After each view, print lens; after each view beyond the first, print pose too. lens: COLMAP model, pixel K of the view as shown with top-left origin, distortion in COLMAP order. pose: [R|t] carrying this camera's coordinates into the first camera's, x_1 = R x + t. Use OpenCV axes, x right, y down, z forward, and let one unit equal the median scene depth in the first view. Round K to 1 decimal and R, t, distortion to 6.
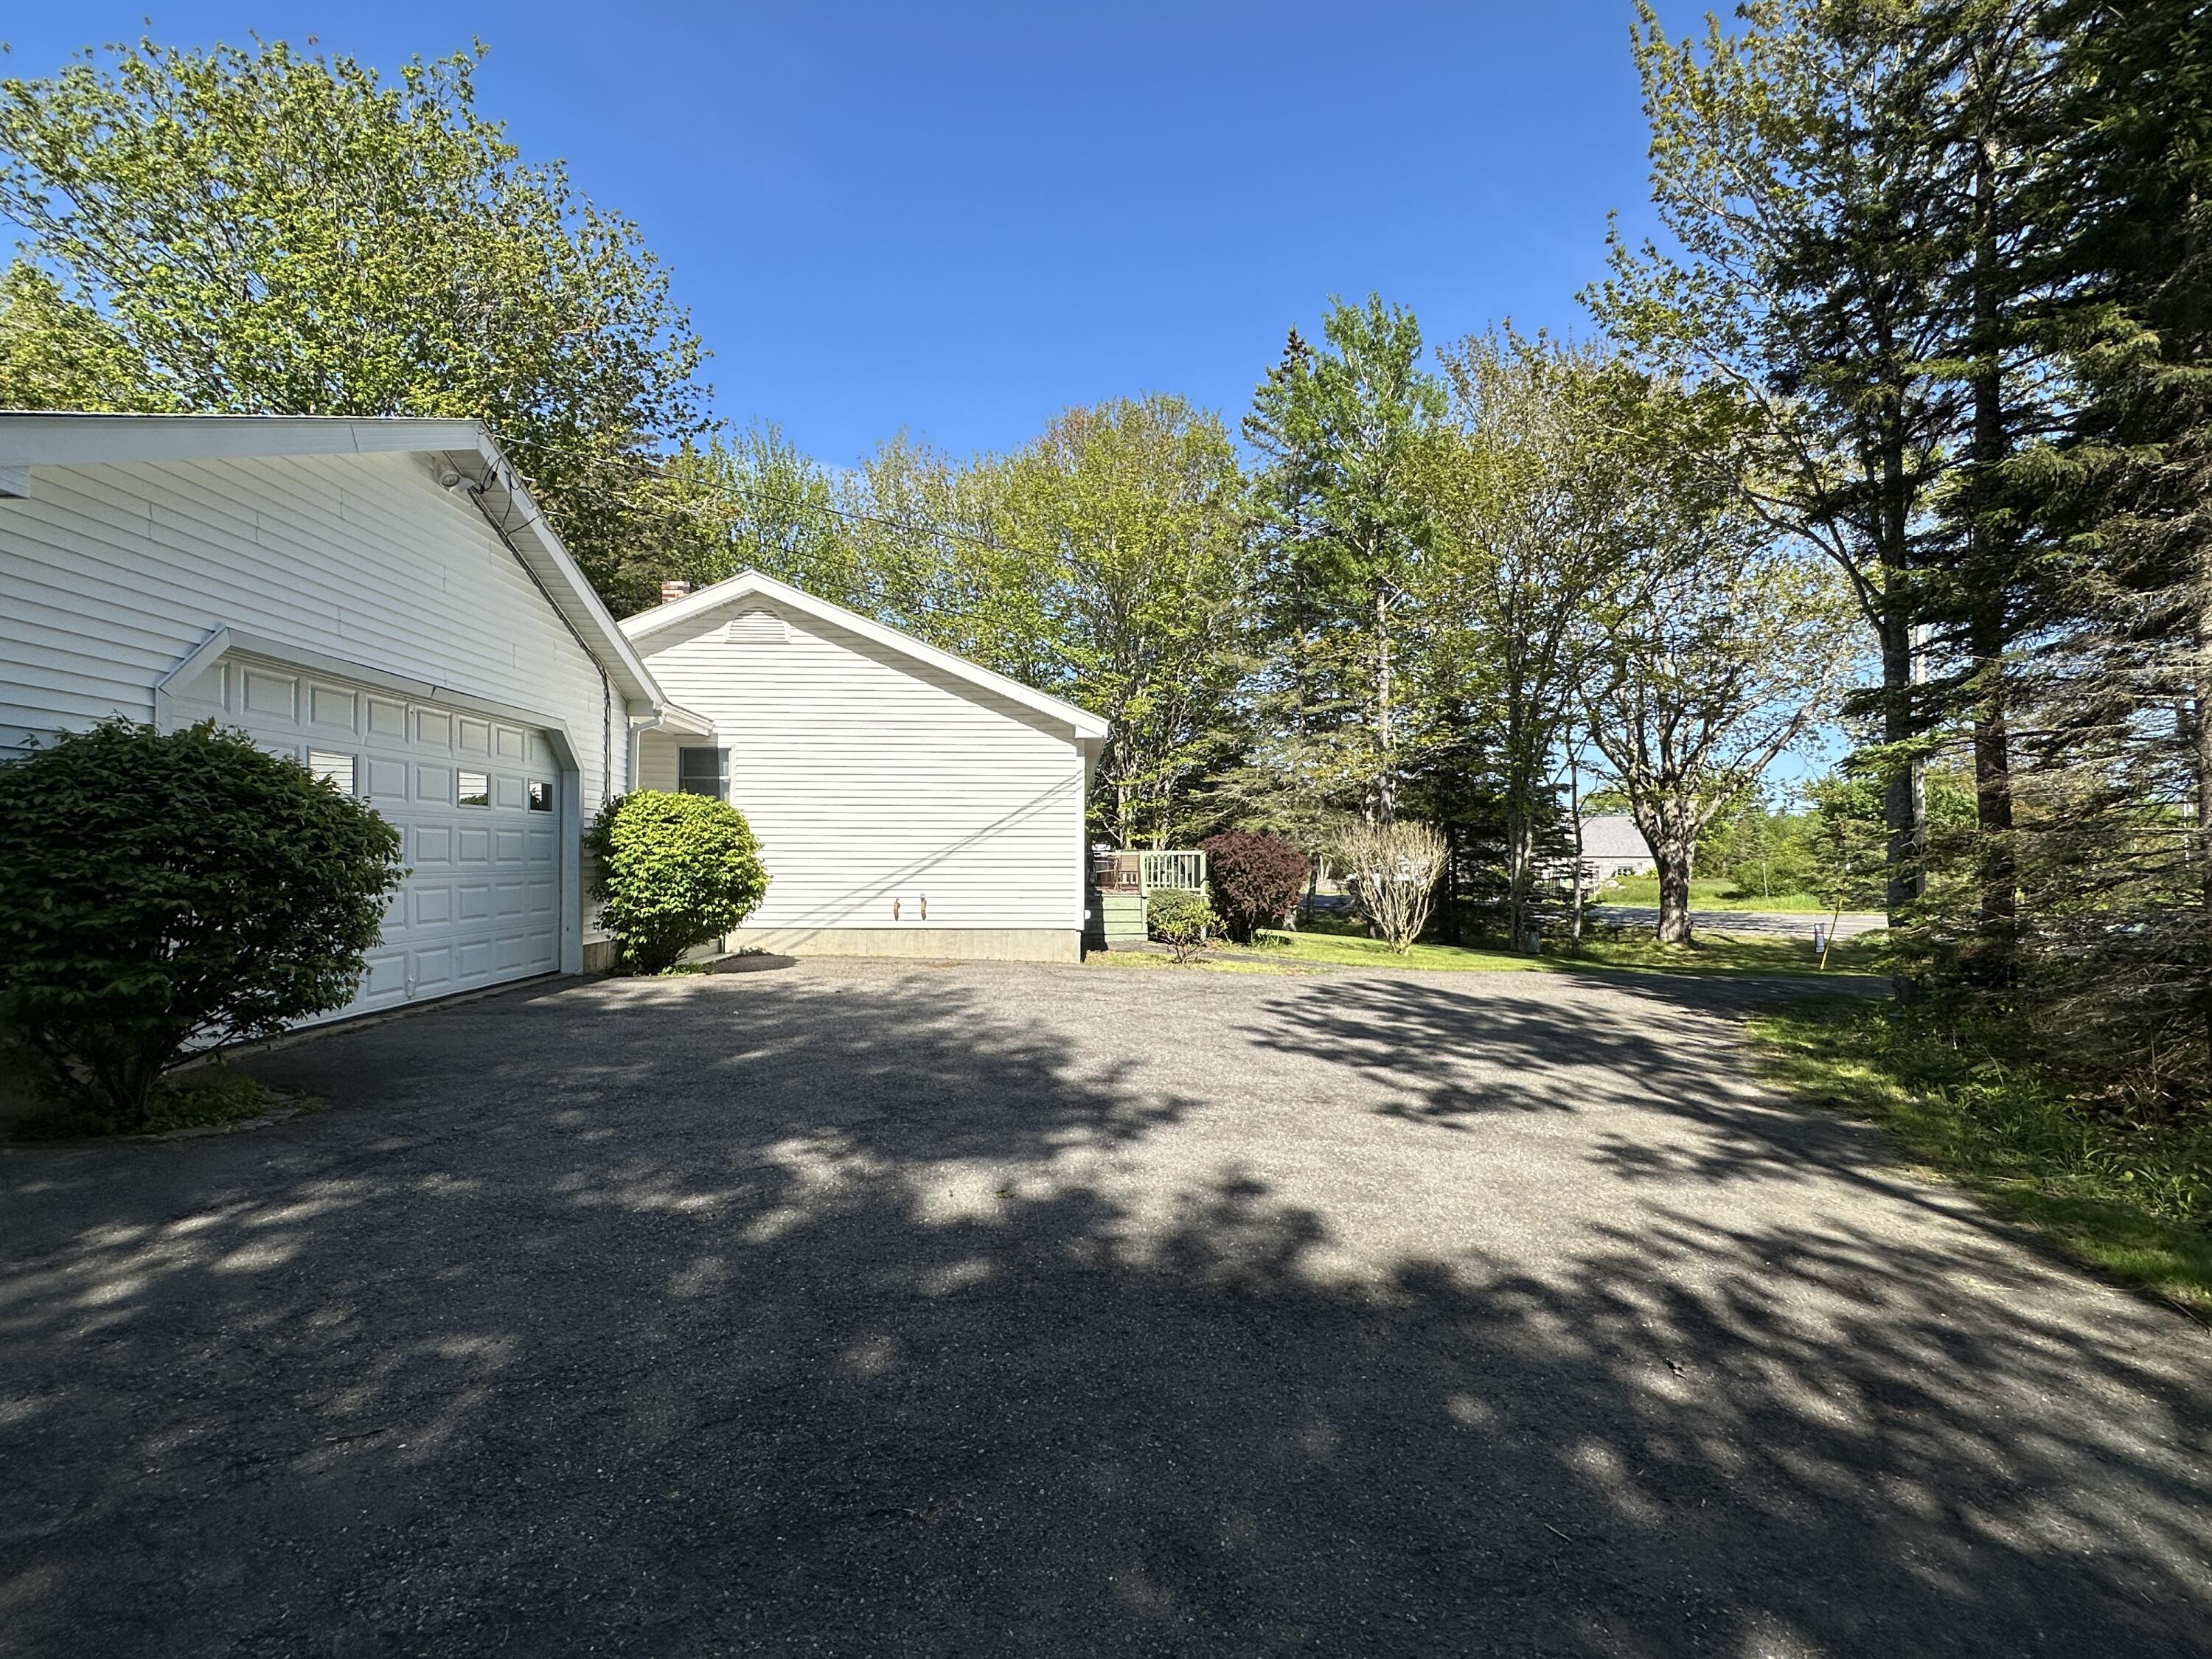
lens RADIAL K [[1019.0, 0, 1106.0], [0, 1019.0, 829.5], [0, 0, 1]] dist [-0.030591, -0.000043]
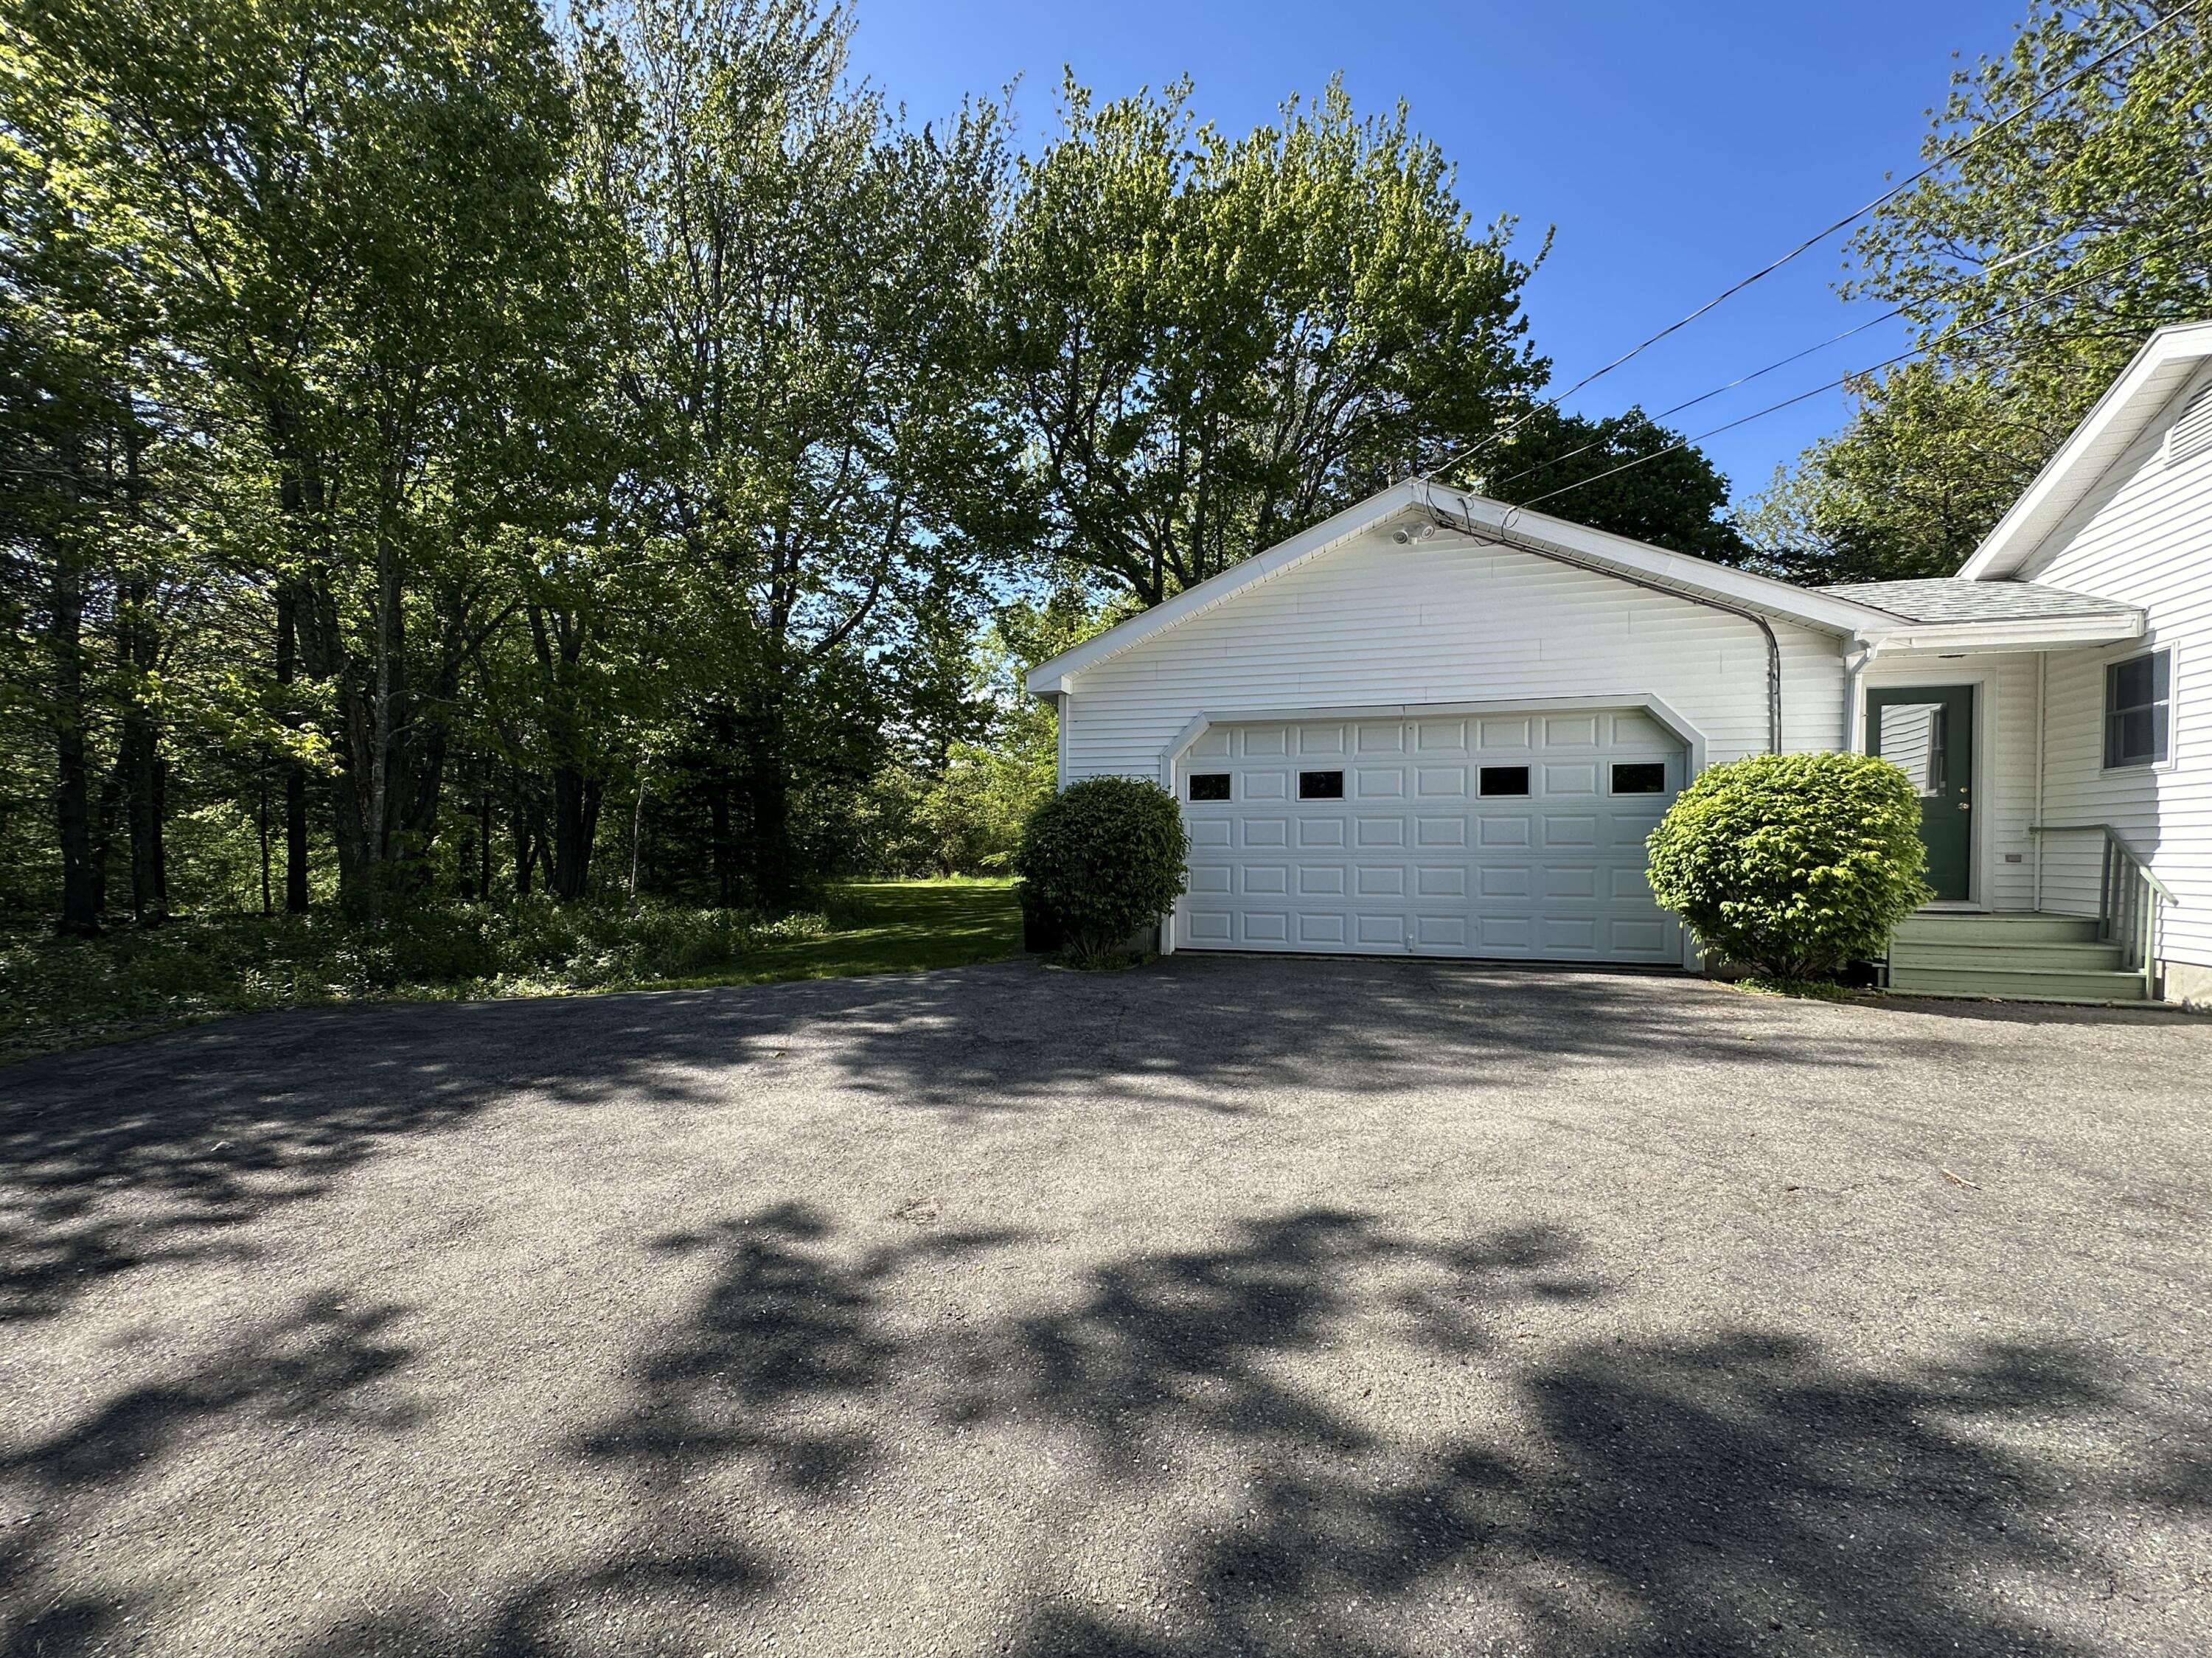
lens RADIAL K [[900.9, 0, 1102.8], [0, 900.9, 864.2], [0, 0, 1]] dist [0.000780, 0.000990]
pose [[-0.301138, 0.004258, -0.953571, 1.098746], [0.025773, 0.999661, -0.003675, 0.101747], [0.953232, -0.025683, -0.301146, 1.992152]]
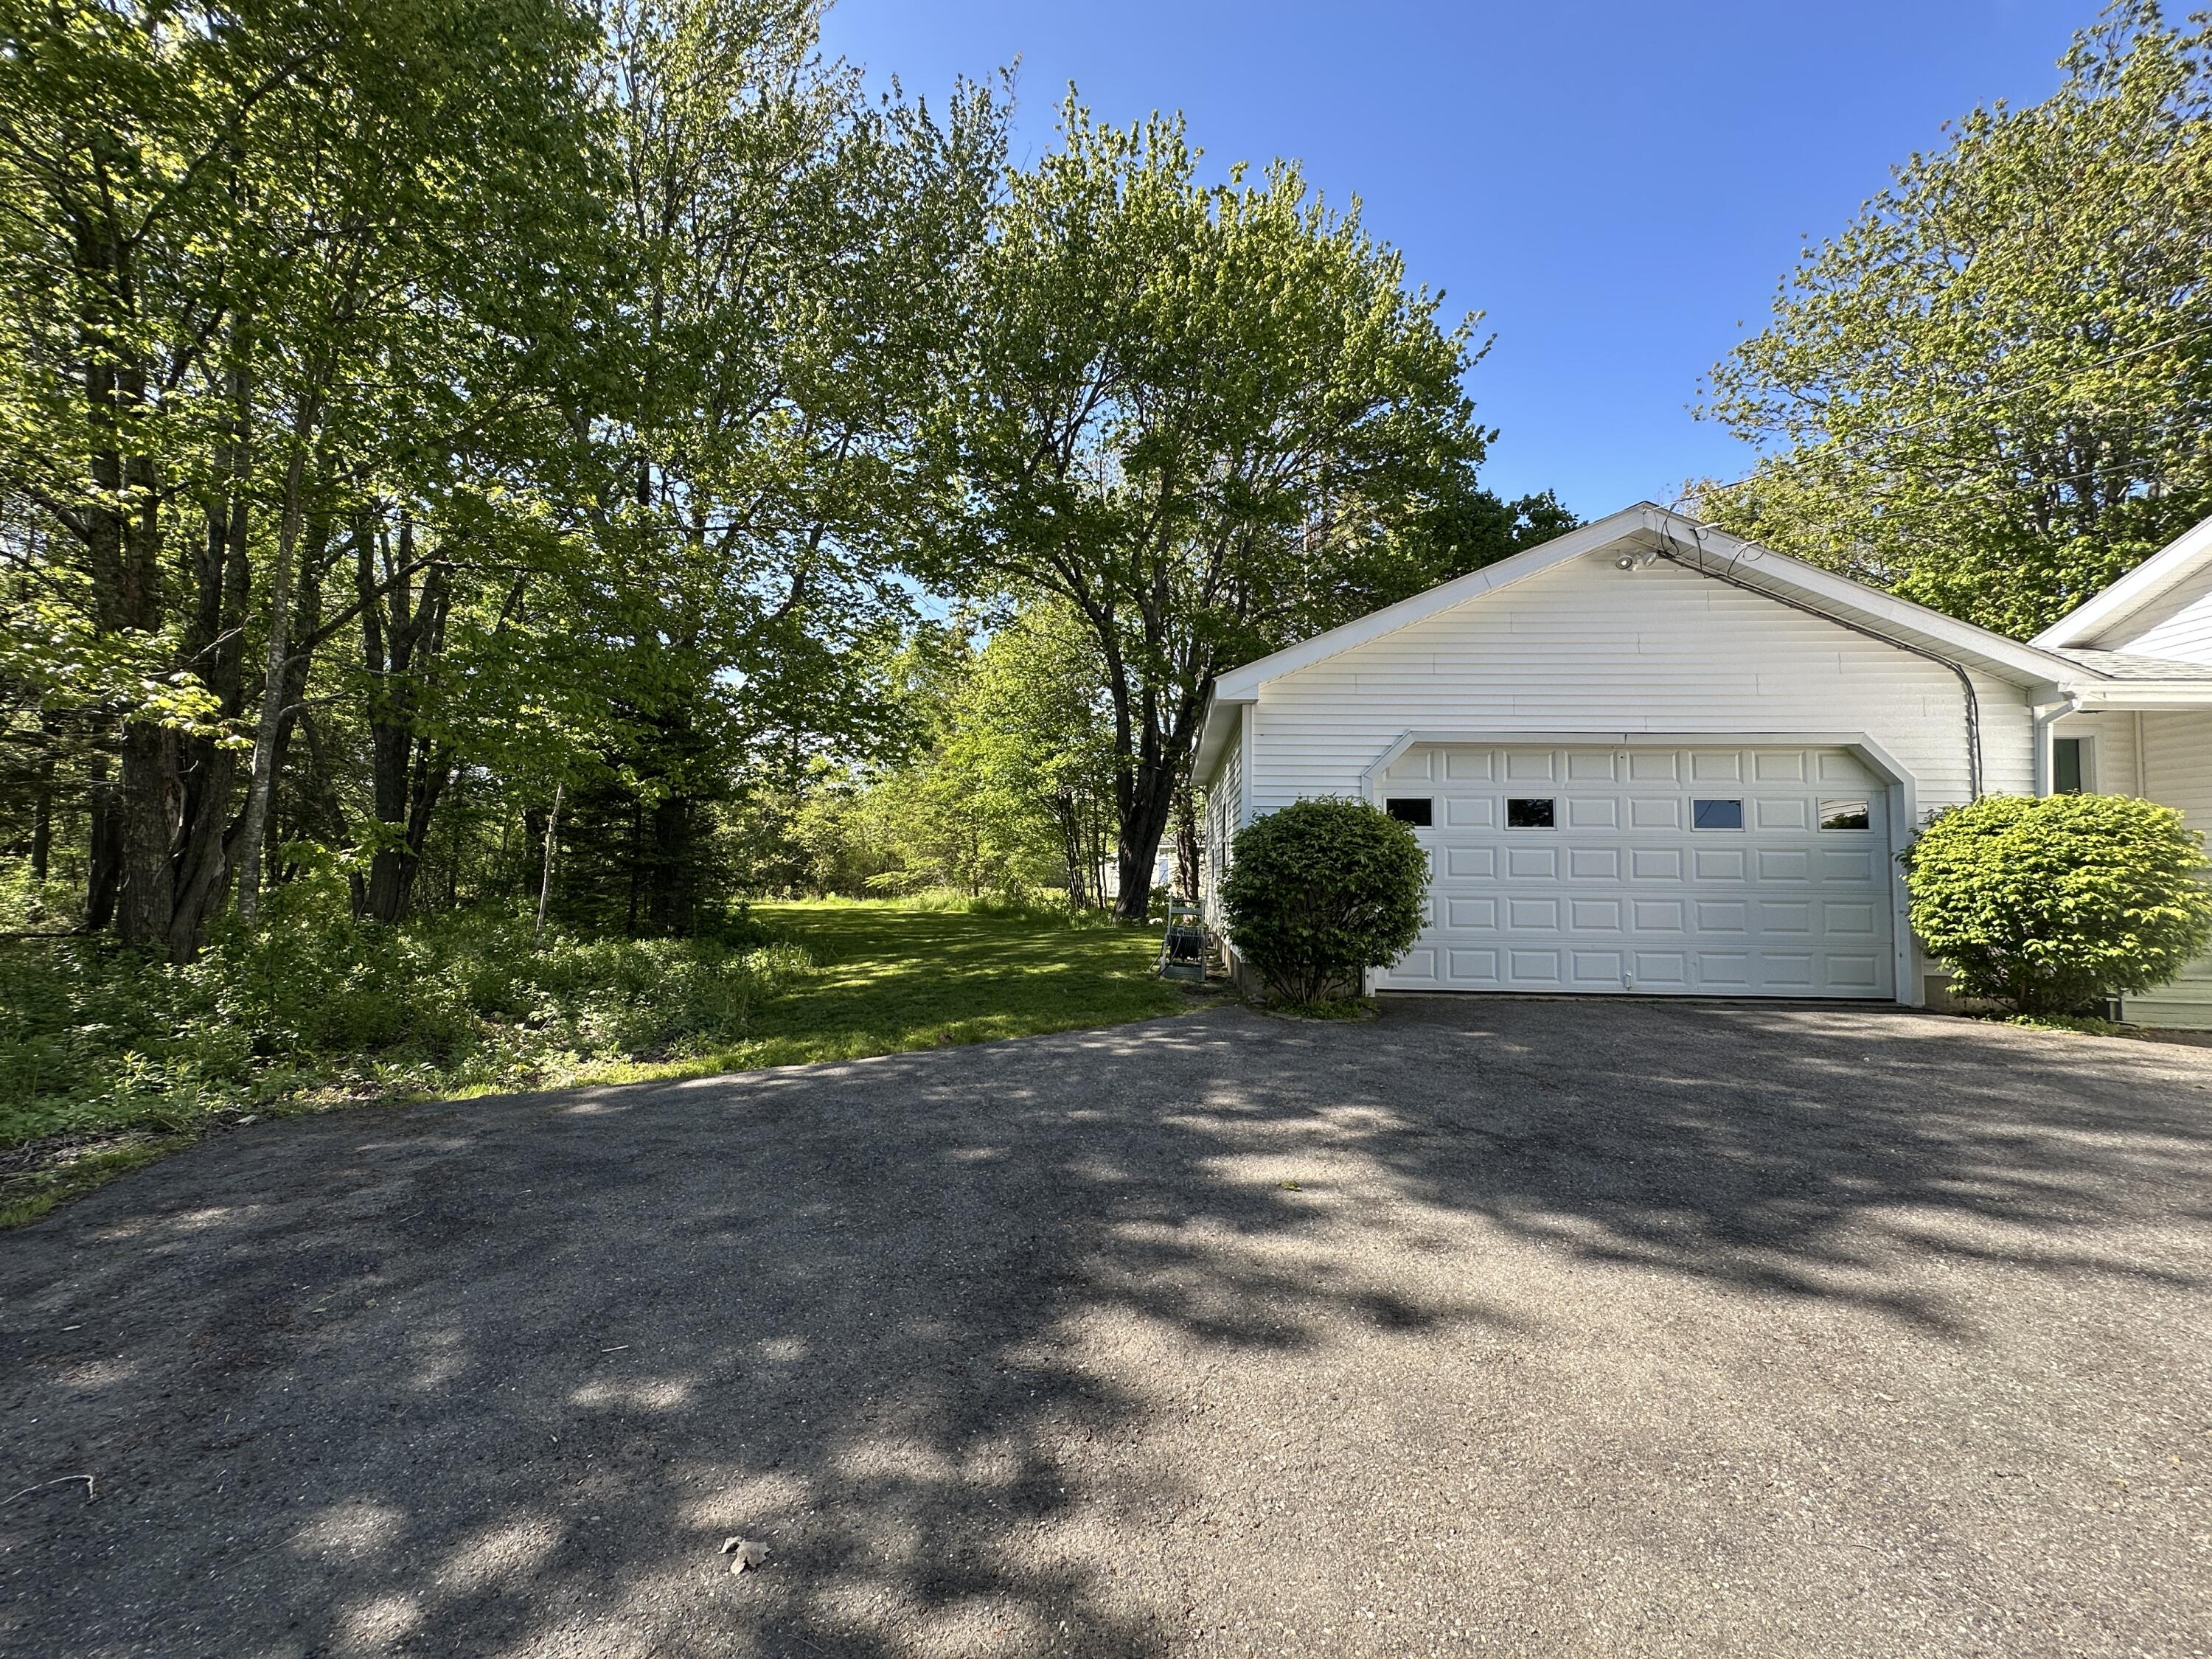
lens RADIAL K [[861.7, 0, 1135.0], [0, 861.7, 835.0], [0, 0, 1]] dist [-0.000144, 0.000134]
pose [[-0.064666, -0.053130, -0.996492, 0.850229], [0.020880, 0.998291, -0.054581, 0.047549], [0.997689, -0.024336, -0.063446, 0.947183]]
